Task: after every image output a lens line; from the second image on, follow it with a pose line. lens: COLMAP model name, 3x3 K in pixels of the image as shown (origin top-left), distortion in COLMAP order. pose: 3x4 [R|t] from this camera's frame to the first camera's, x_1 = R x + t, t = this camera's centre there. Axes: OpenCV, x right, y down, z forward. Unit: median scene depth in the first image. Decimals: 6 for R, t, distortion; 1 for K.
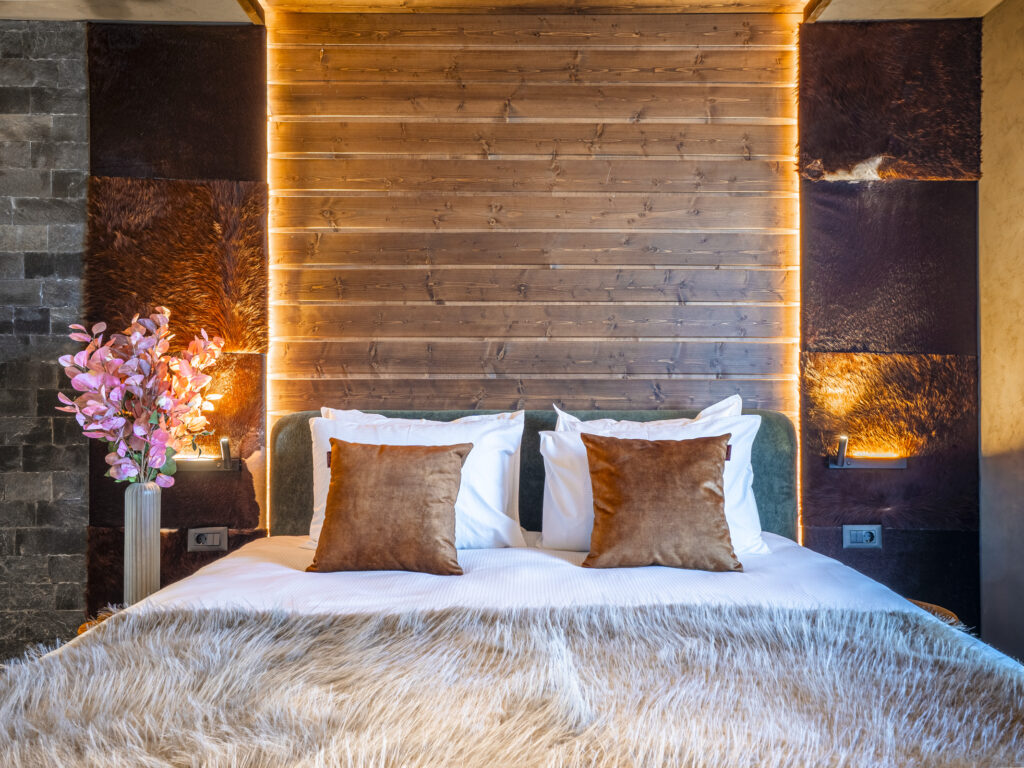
lens RADIAL K [[769.4, 0, 512.0], [0, 769.4, 384.0], [0, 0, 1]] dist [-0.002858, 0.035140]
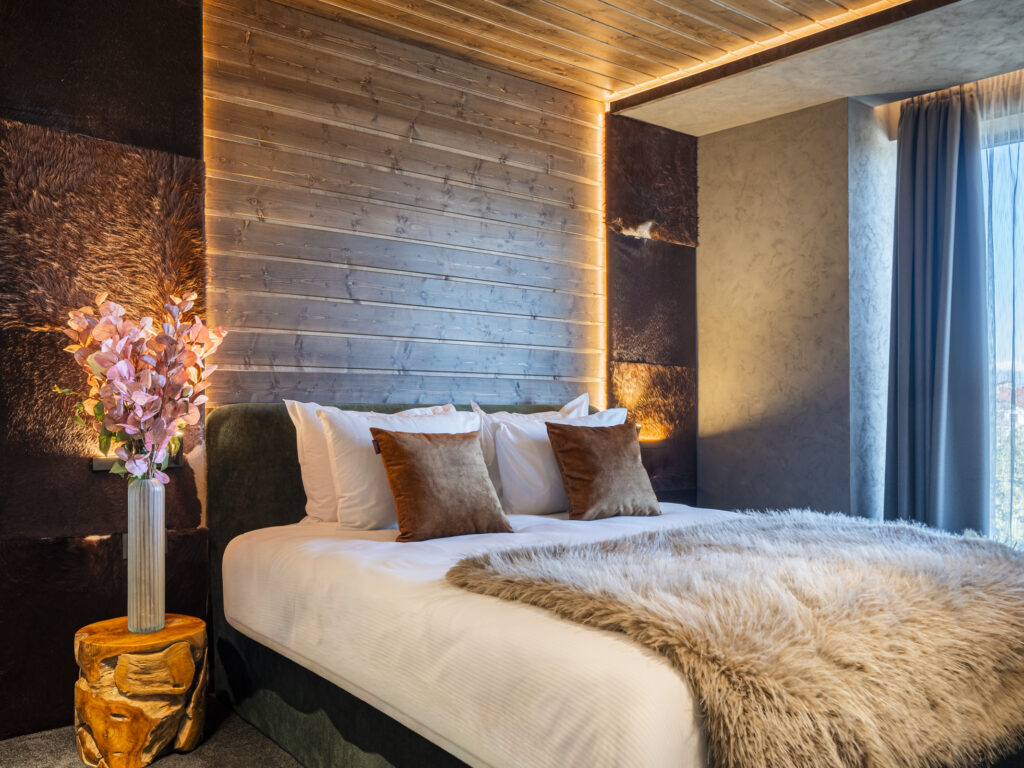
lens RADIAL K [[880.5, 0, 512.0], [0, 880.5, 384.0], [0, 0, 1]] dist [-0.011080, 0.010903]
pose [[0.783106, 0.020364, 0.621554, -0.685535], [-0.021760, 0.999749, -0.005339, 0.009215], [-0.621507, -0.009344, 0.783353, -0.081448]]
